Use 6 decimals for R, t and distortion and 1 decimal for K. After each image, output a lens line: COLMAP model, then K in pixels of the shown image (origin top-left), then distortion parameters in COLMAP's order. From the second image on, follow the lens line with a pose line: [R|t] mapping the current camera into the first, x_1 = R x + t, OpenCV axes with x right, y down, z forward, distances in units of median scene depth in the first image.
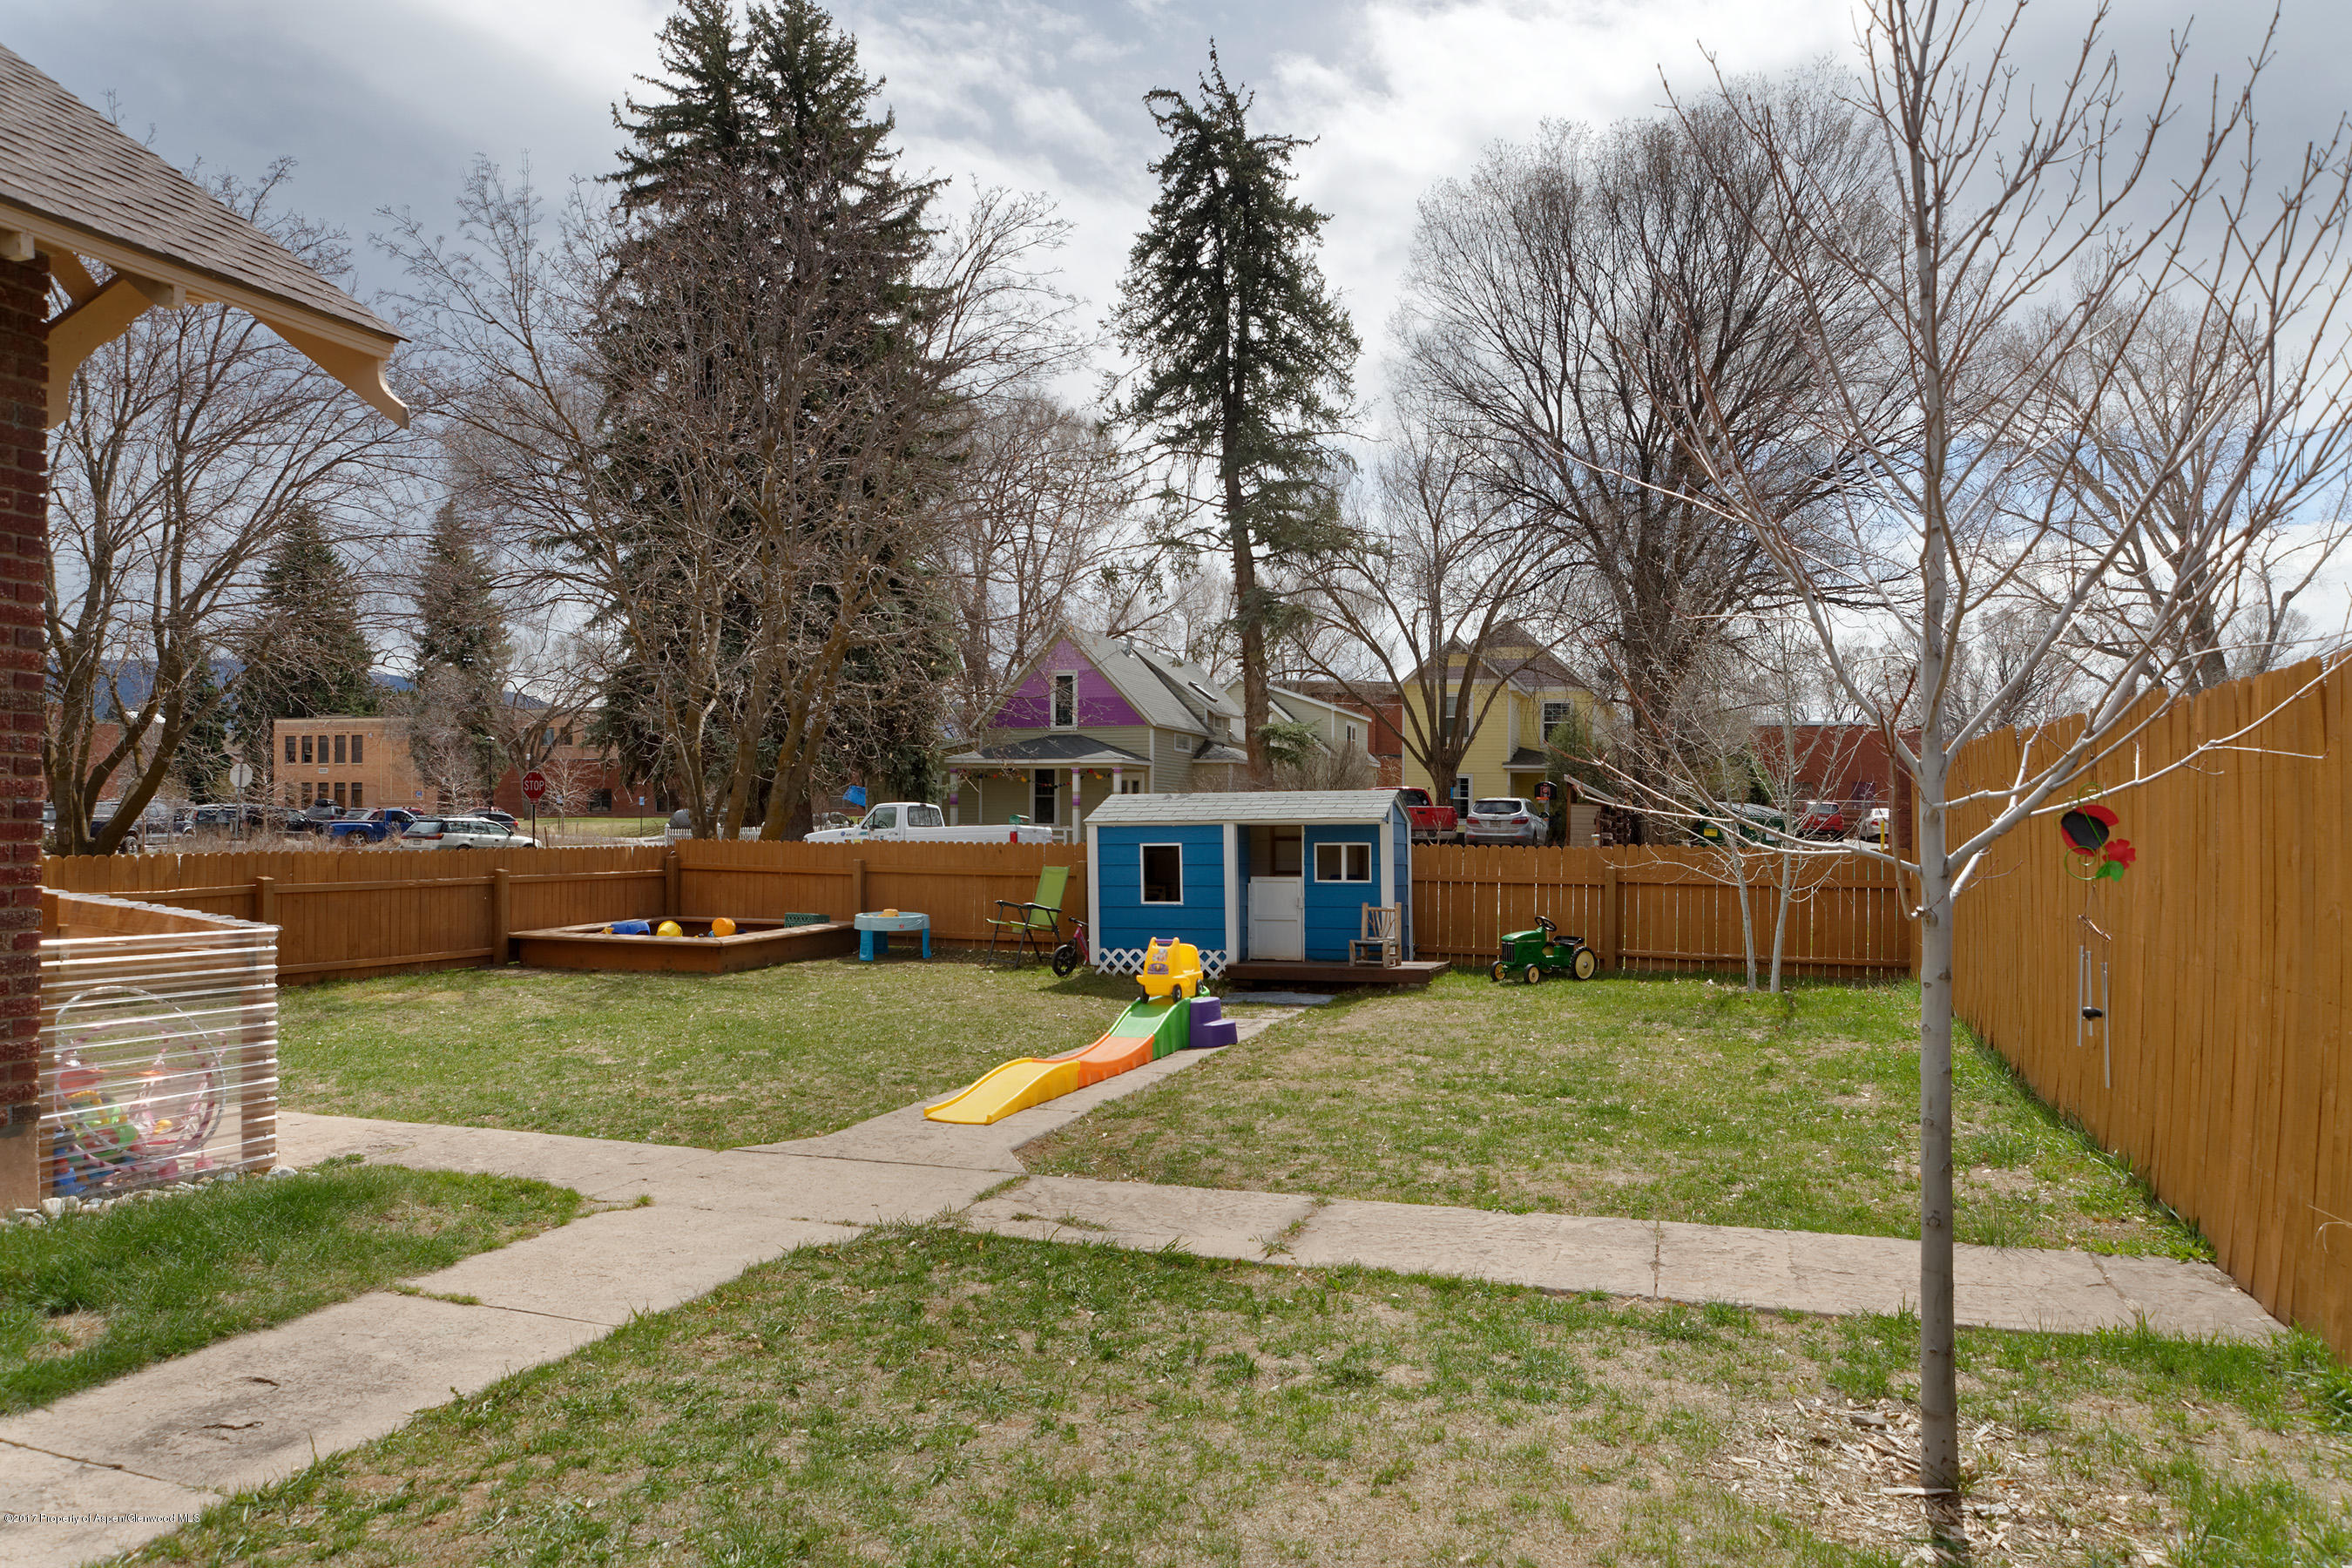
lens RADIAL K [[1558.4, 0, 1172.5], [0, 1558.4, 791.9], [0, 0, 1]] dist [-0.006404, 0.008369]
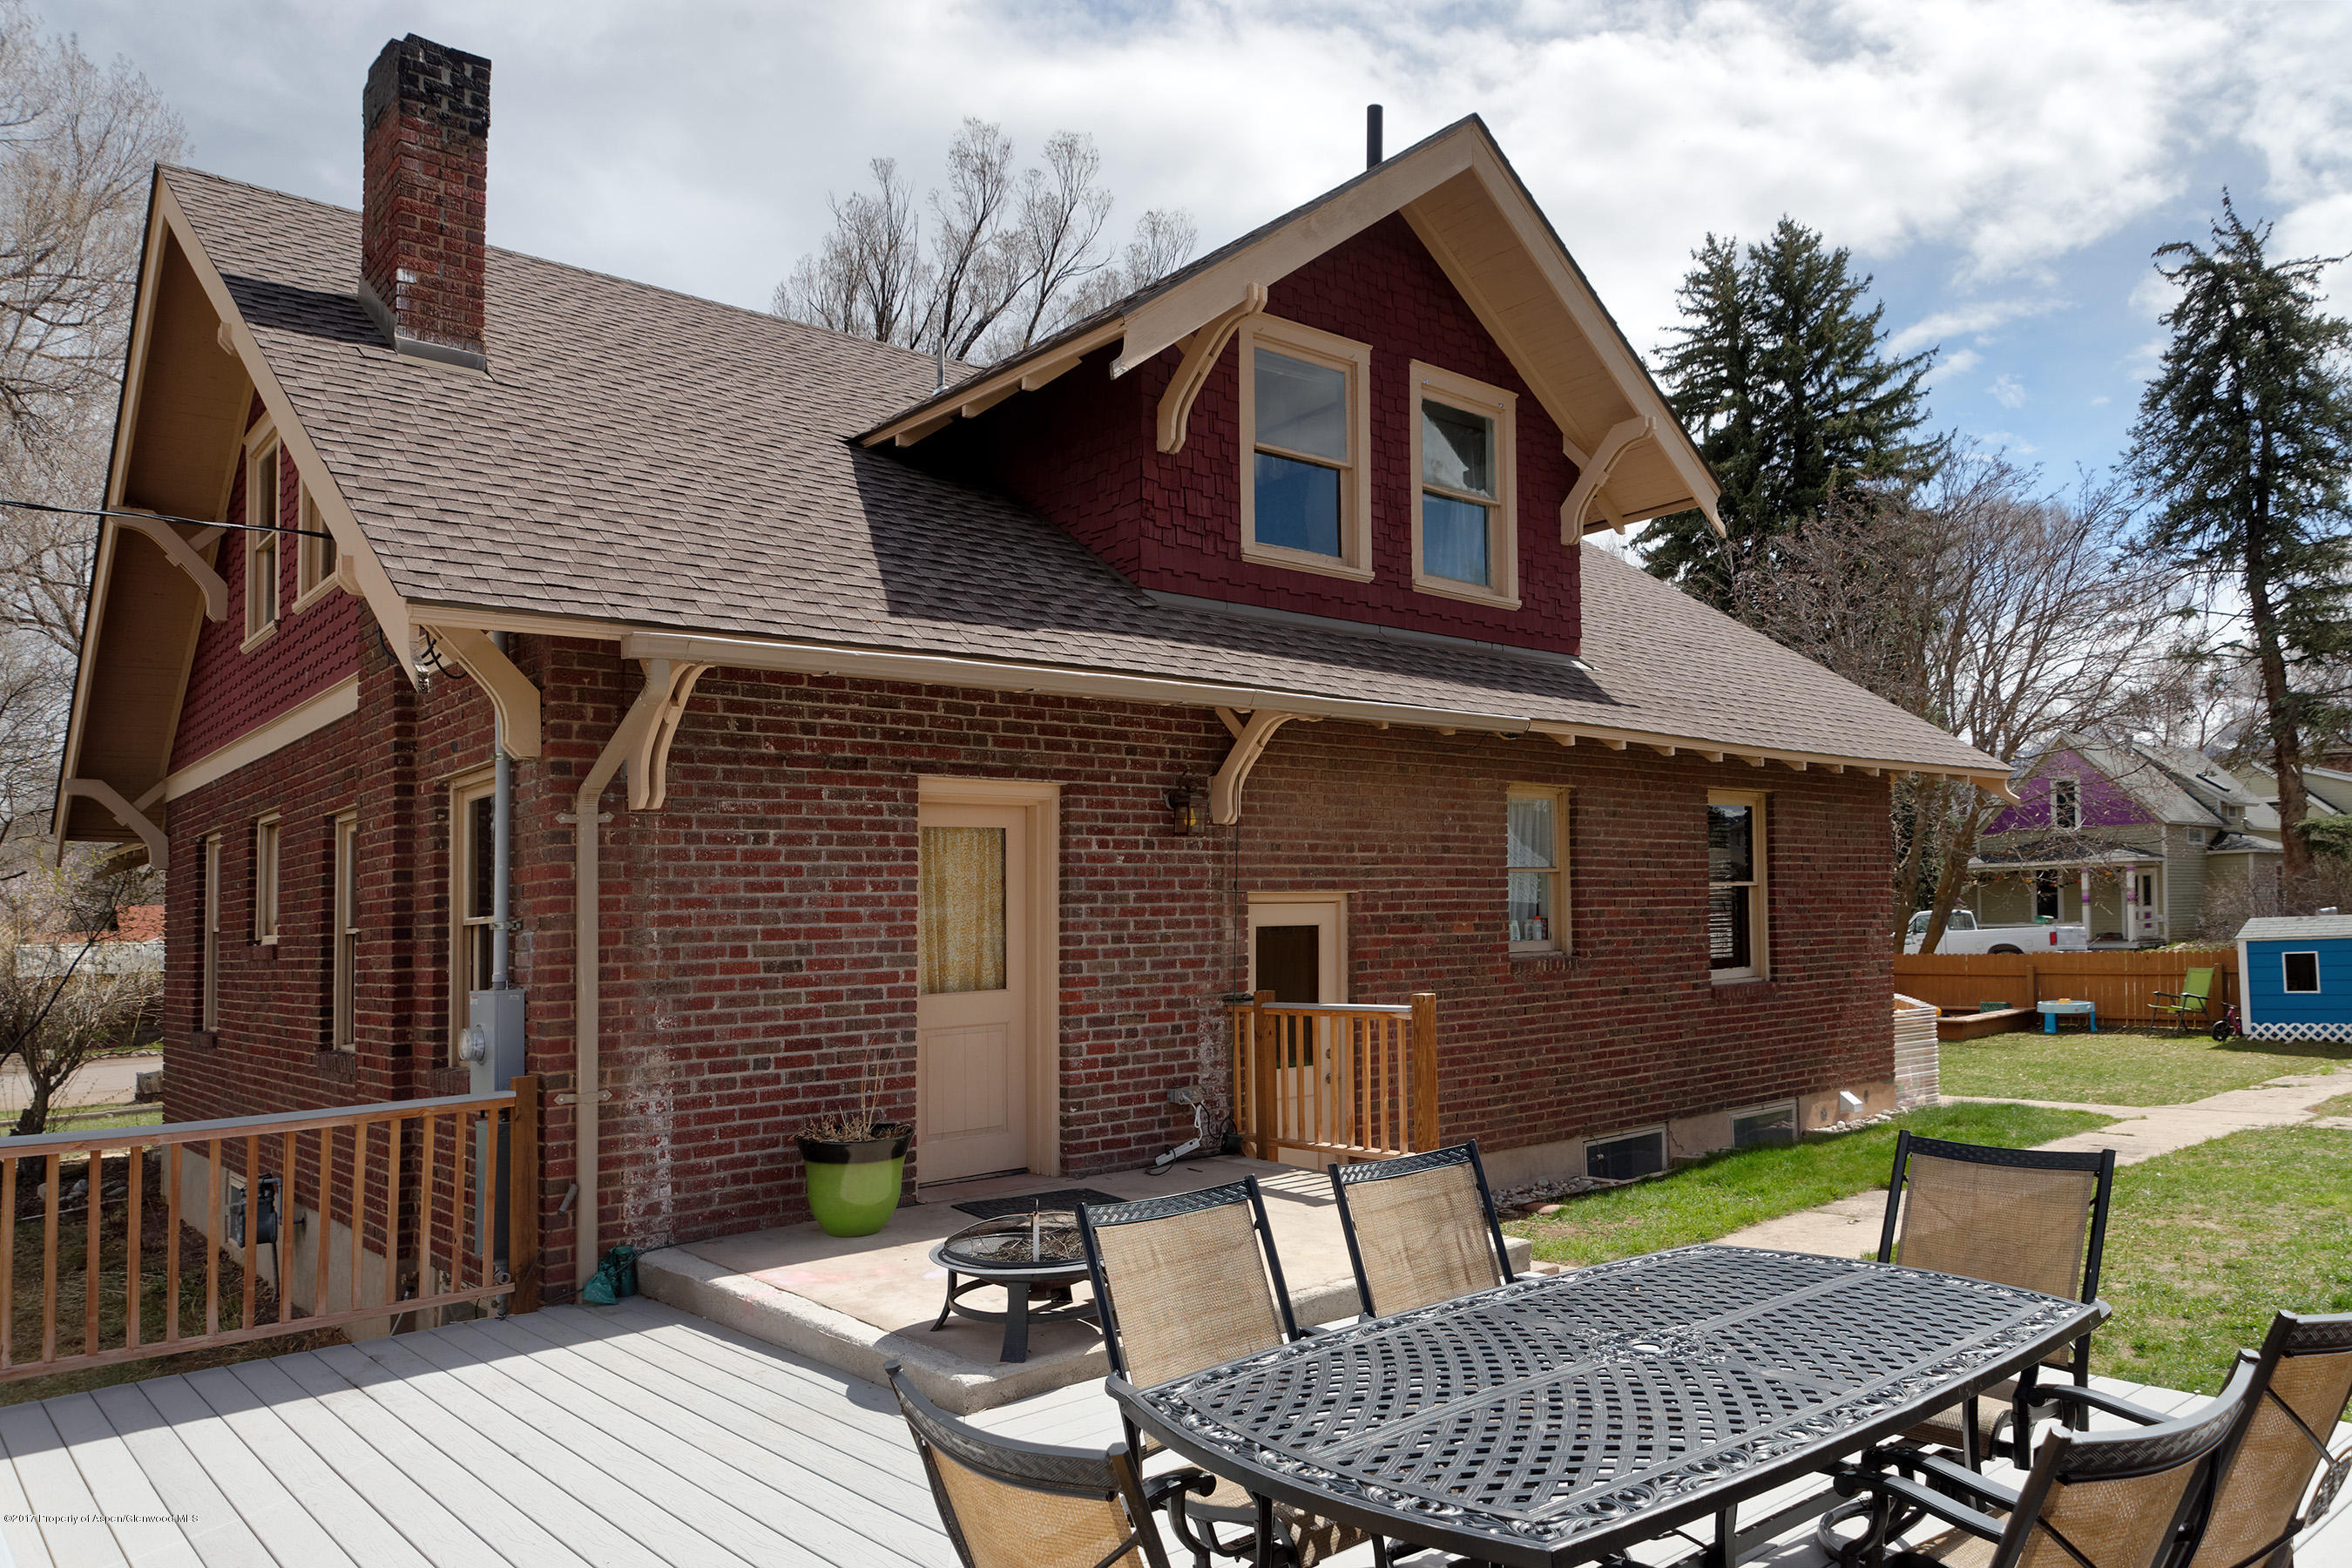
lens RADIAL K [[1558.4, 0, 1204.8], [0, 1558.4, 930.0], [0, 0, 1]] dist [-0.006404, 0.008369]
pose [[0.864023, -0.033742, -0.502321, -0.058440], [0.048237, 0.998710, 0.015885, -0.022433], [0.501137, -0.037955, 0.864535, -0.290605]]
